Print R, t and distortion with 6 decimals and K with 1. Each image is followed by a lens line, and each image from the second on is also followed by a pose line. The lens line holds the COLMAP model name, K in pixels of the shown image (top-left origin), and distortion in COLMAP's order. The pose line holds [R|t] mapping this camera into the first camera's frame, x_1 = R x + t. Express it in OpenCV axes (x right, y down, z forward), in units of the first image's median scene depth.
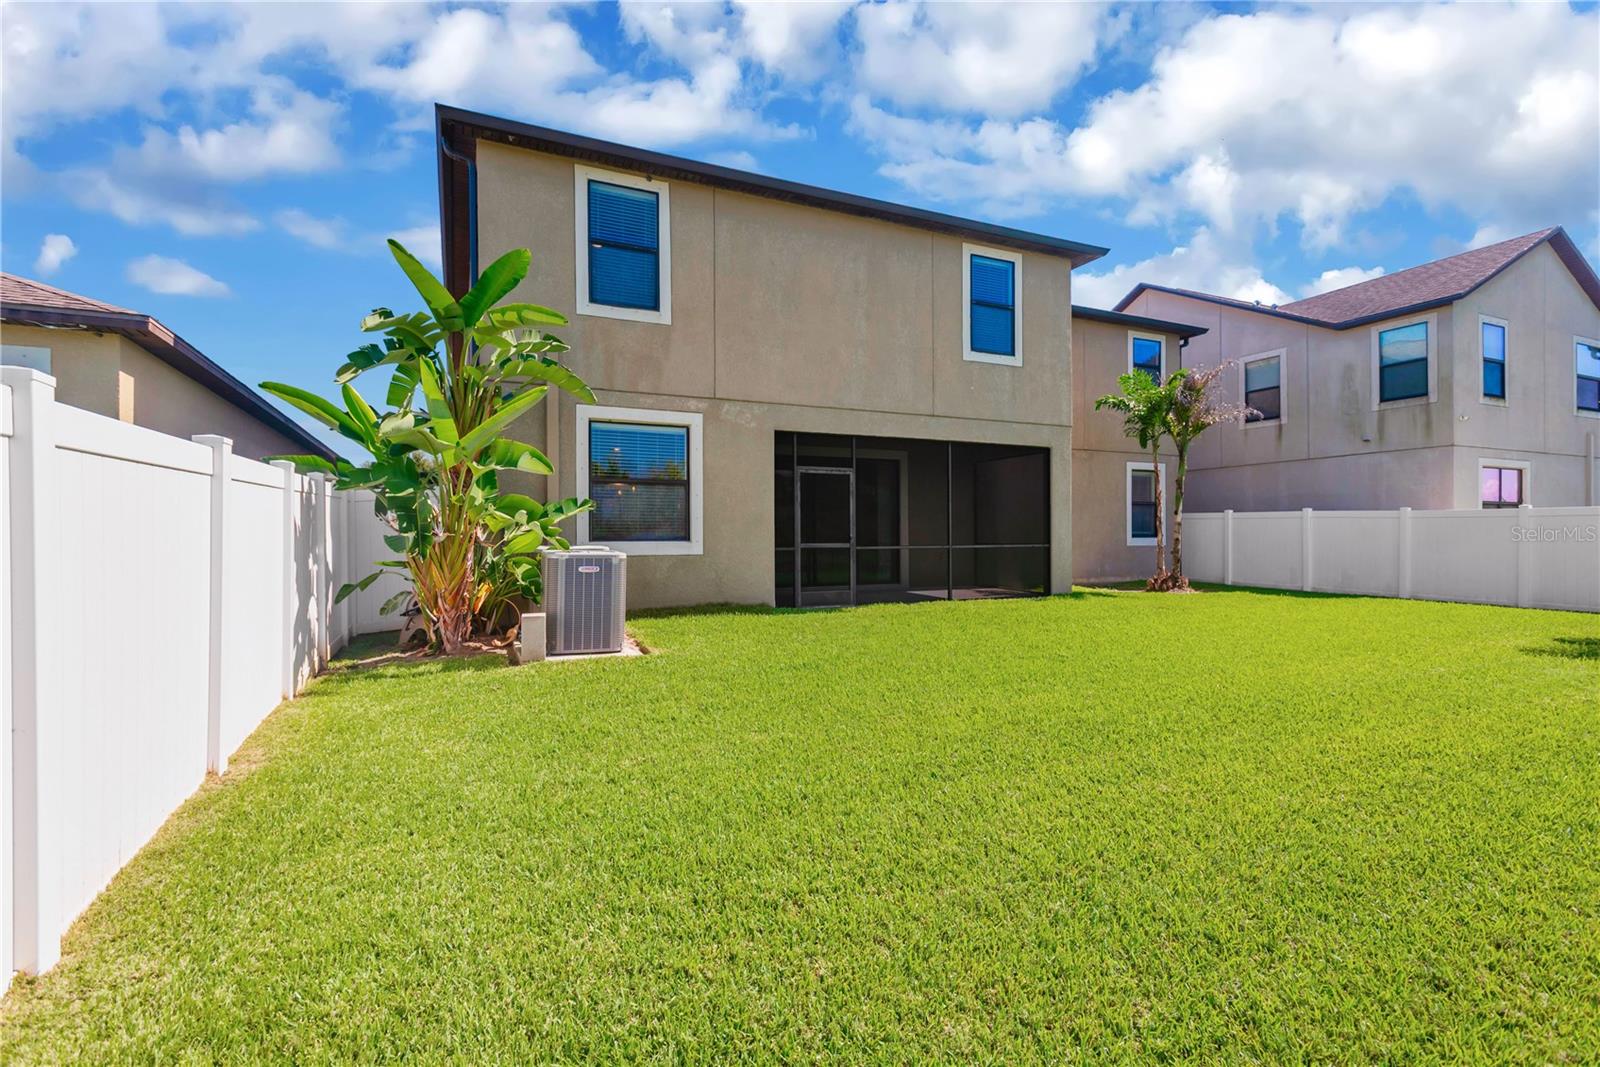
lens RADIAL K [[752.0, 0, 792.5], [0, 752.0, 533.9], [0, 0, 1]] dist [0.008307, -0.000870]
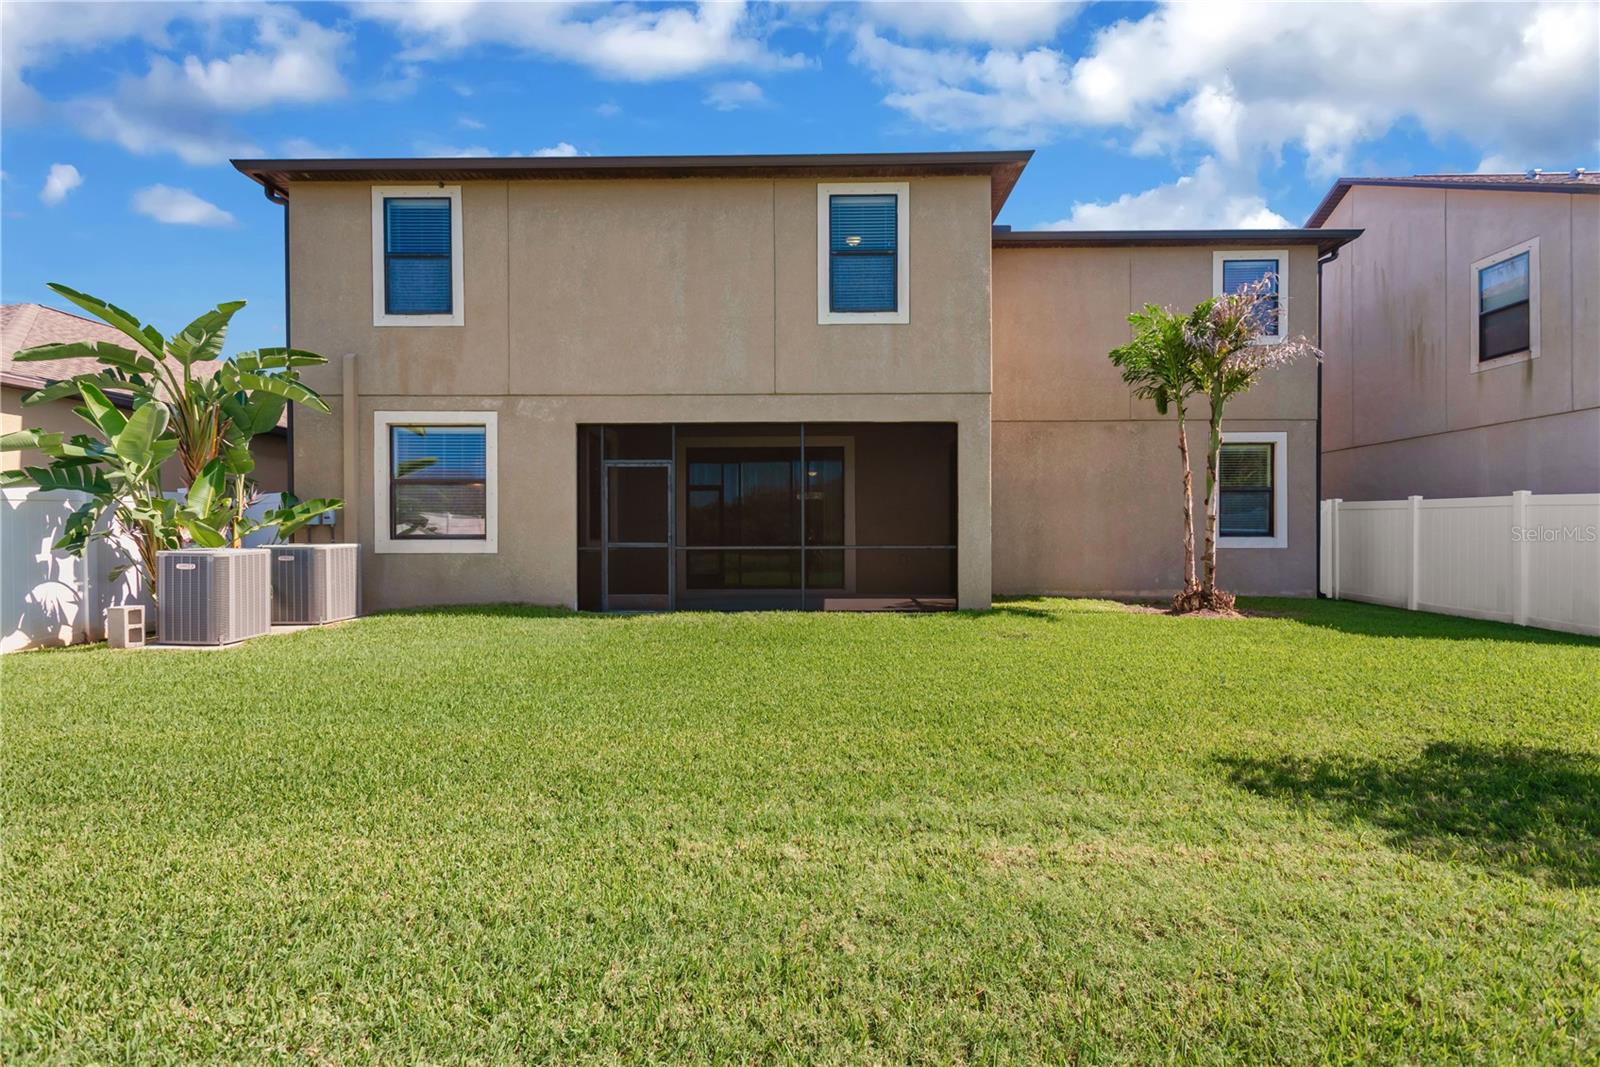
lens RADIAL K [[752.0, 0, 788.3], [0, 752.0, 532.6], [0, 0, 1]] dist [0.008307, -0.000870]
pose [[0.898062, 0.002697, -0.439861, 0.606069], [-0.000276, 0.999984, 0.005567, -0.004860], [0.439869, -0.004878, 0.898049, 0.251498]]
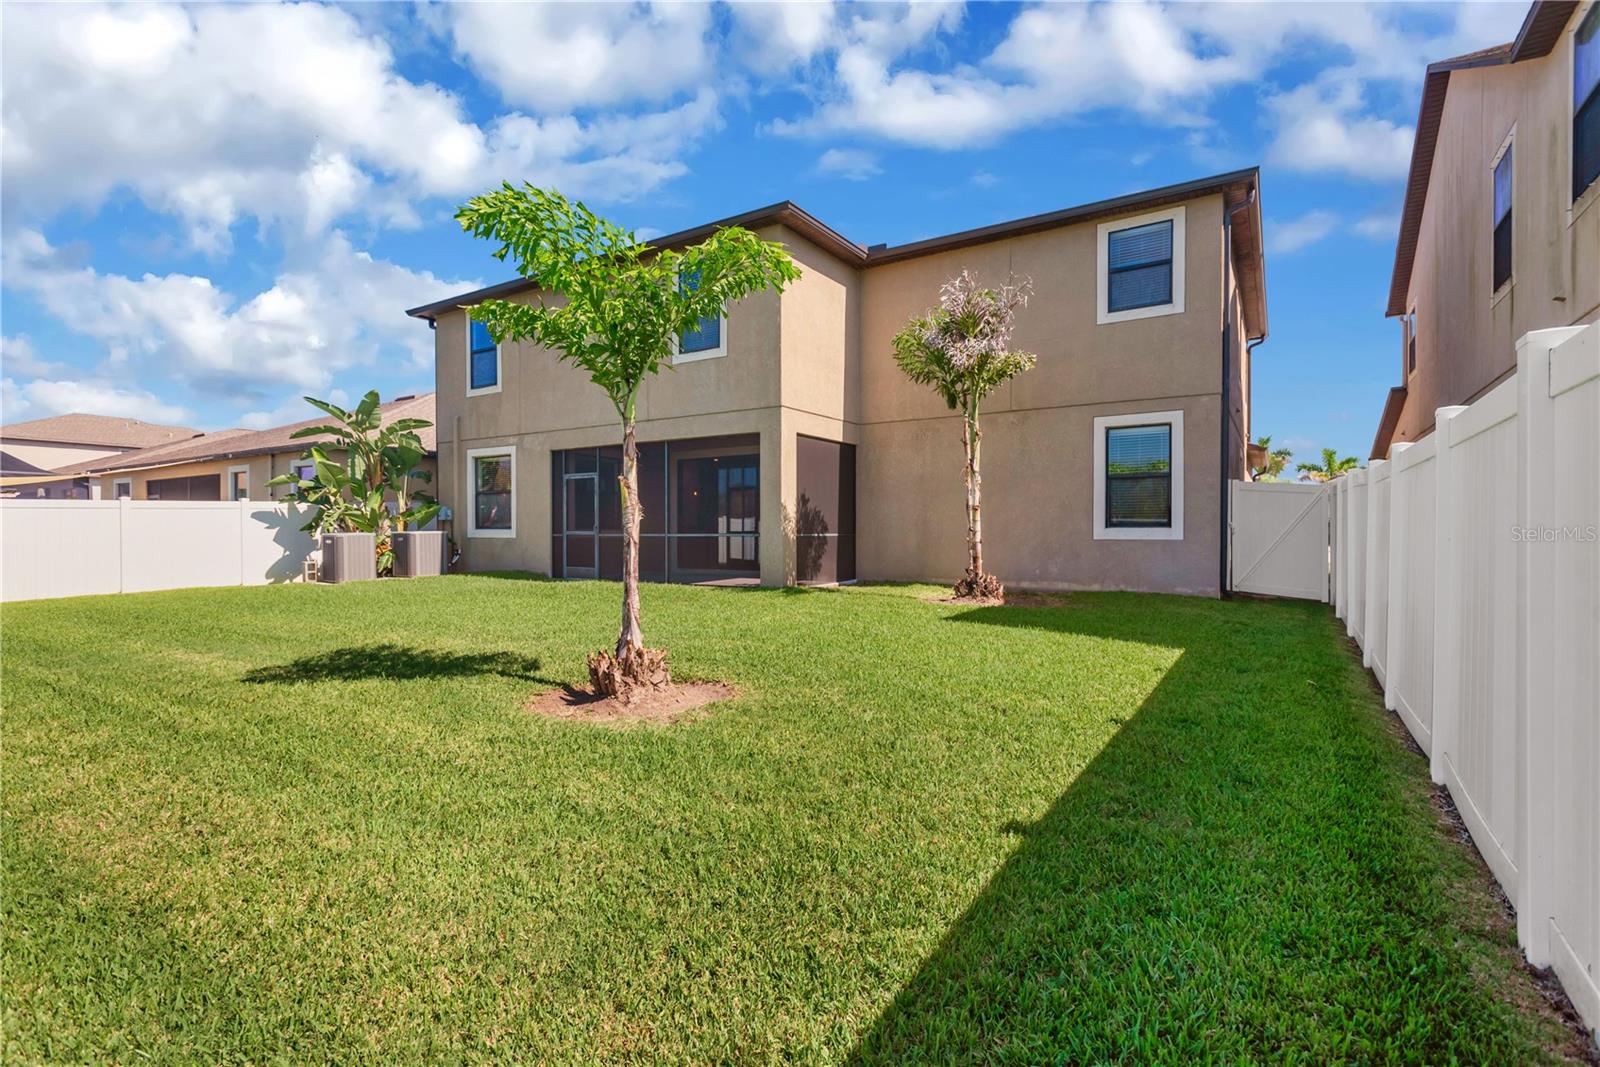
lens RADIAL K [[752.0, 0, 785.9], [0, 752.0, 527.2], [0, 0, 1]] dist [0.008307, -0.000870]
pose [[0.528903, -0.000361, -0.848682, 1.337430], [0.002449, 0.999996, 0.001101, 0.004873], [0.848679, -0.002661, 0.528902, 0.600455]]
